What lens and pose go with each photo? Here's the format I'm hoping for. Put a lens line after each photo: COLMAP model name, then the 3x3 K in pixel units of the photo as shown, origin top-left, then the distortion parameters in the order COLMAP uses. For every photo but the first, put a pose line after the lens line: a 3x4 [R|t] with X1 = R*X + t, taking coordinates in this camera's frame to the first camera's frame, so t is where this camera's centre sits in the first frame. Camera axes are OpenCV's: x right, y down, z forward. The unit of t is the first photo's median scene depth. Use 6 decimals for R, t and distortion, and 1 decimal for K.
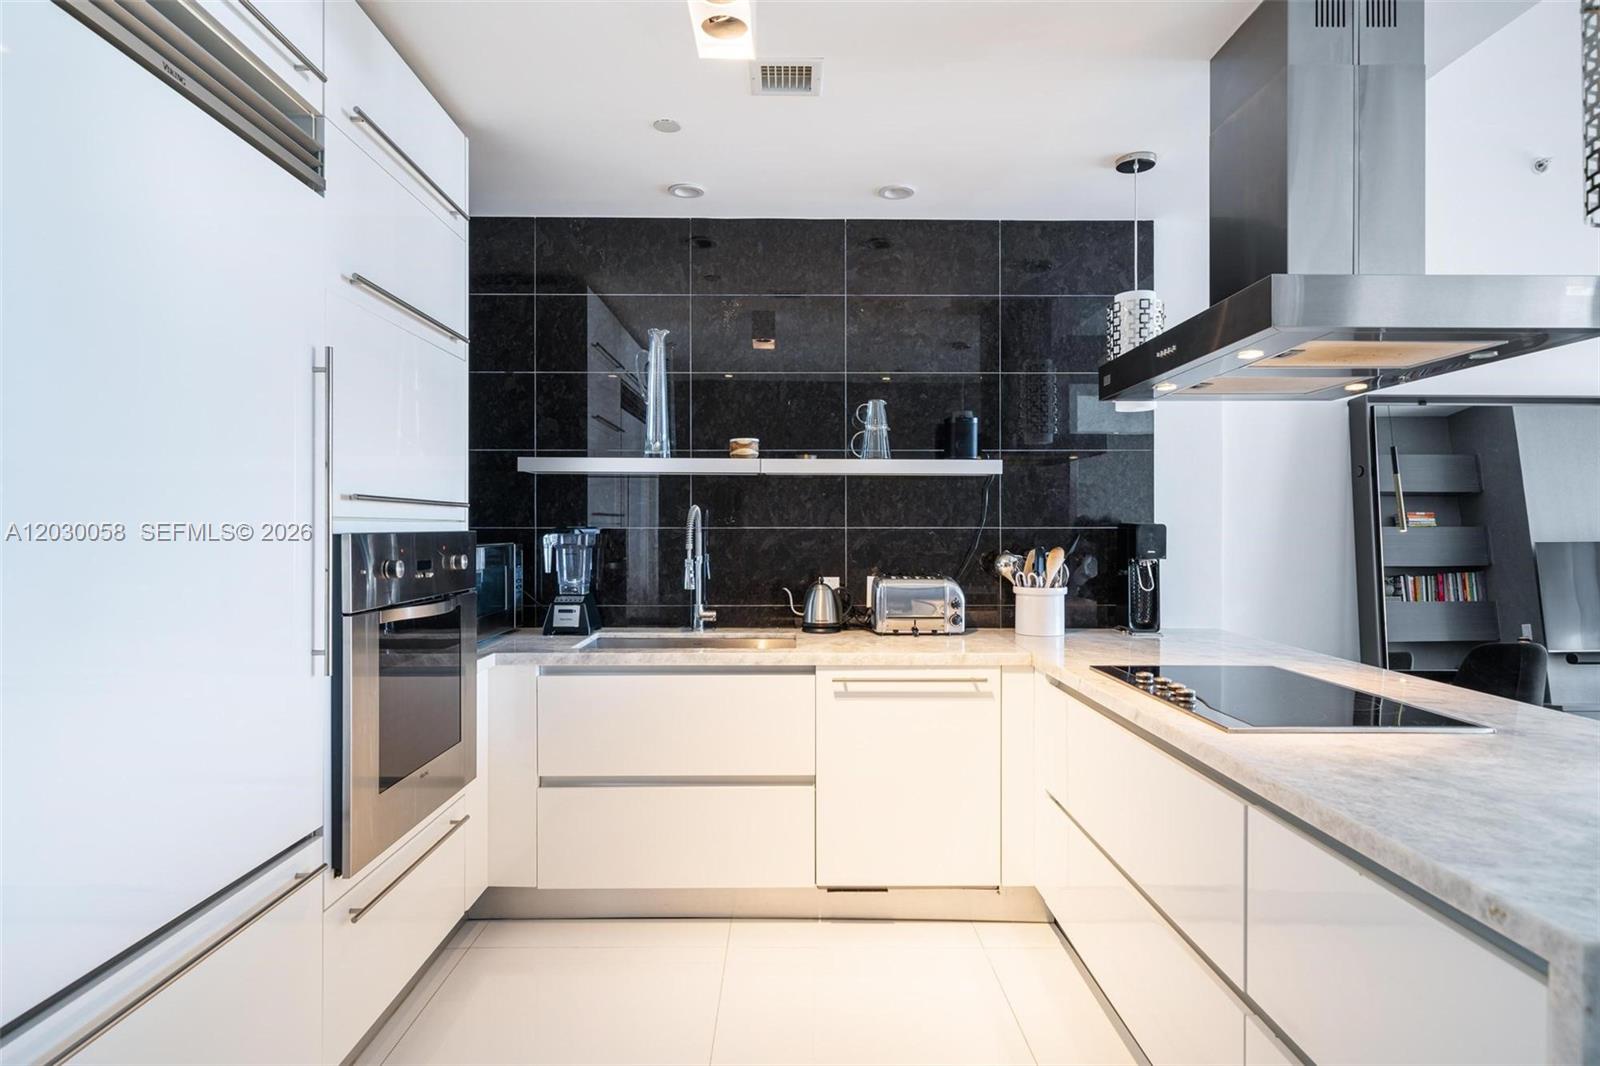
lens RADIAL K [[870.7, 0, 801.2], [0, 870.7, 529.2], [0, 0, 1]] dist [0.001118, 0.000718]
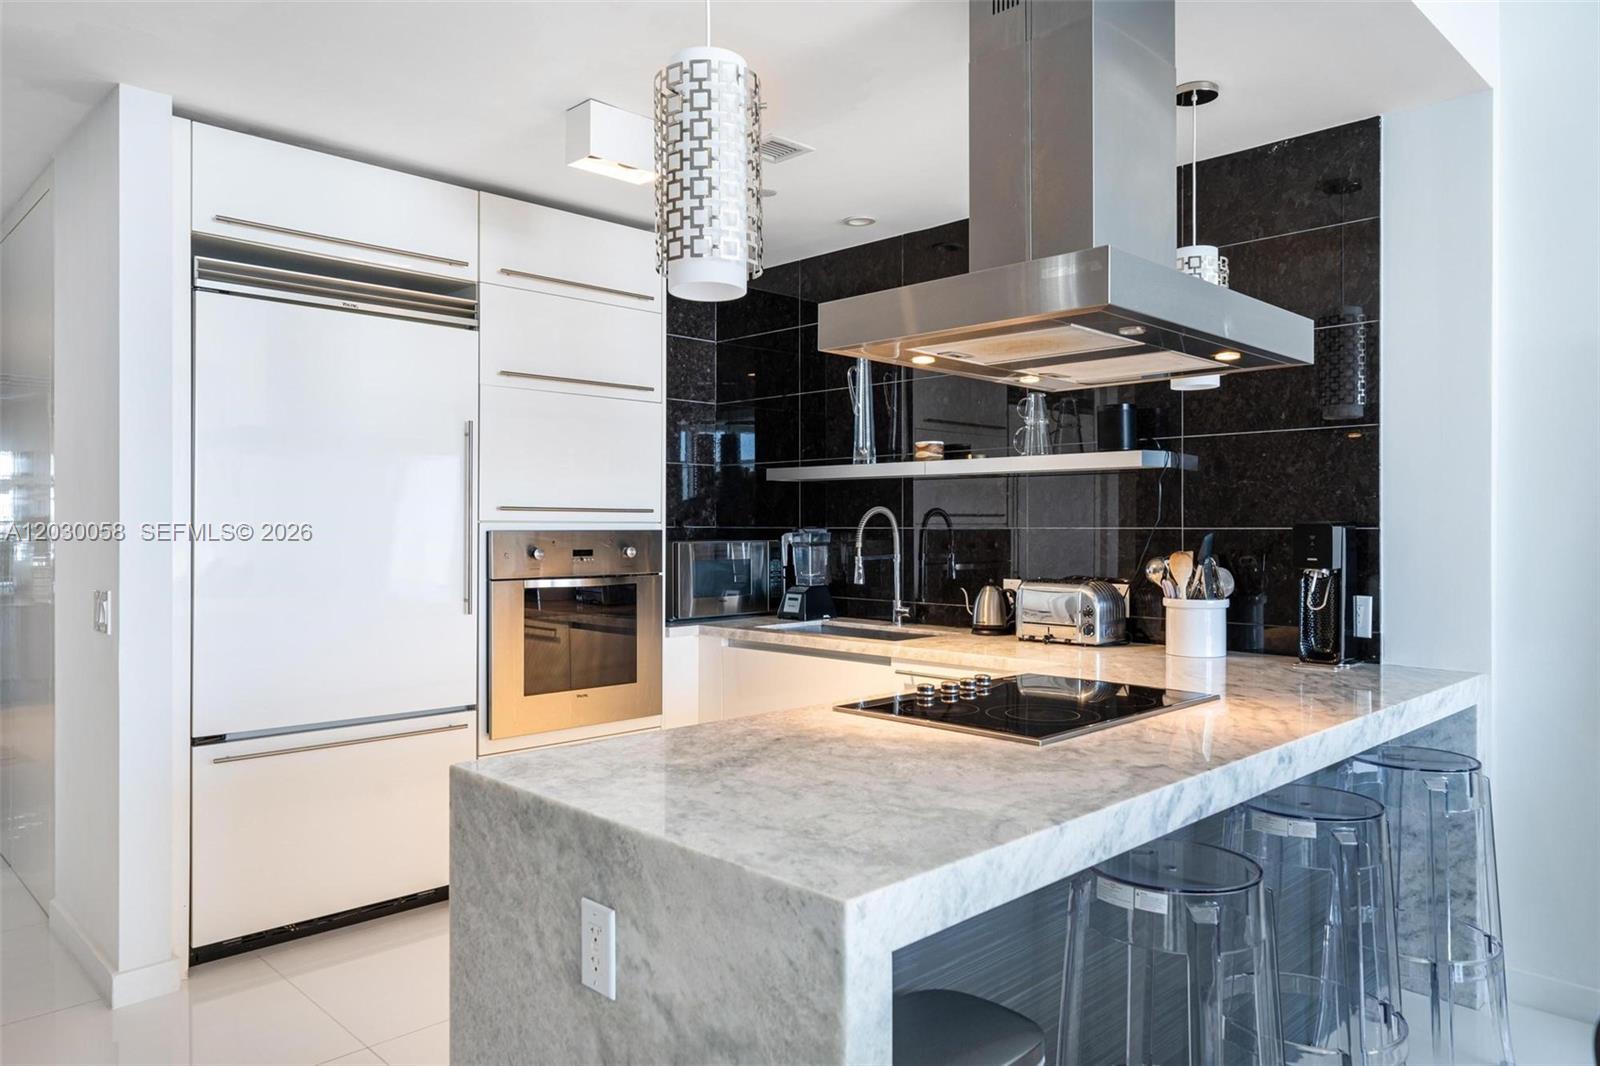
lens RADIAL K [[1088.4, 0, 804.0], [0, 1088.4, 524.6], [0, 0, 1]] dist [-0.000365, -0.000737]
pose [[0.689516, -0.001354, -0.724270, 0.773731], [-0.003295, 0.999982, -0.005006, 0.001495], [0.724263, 0.005838, 0.689499, 0.004751]]
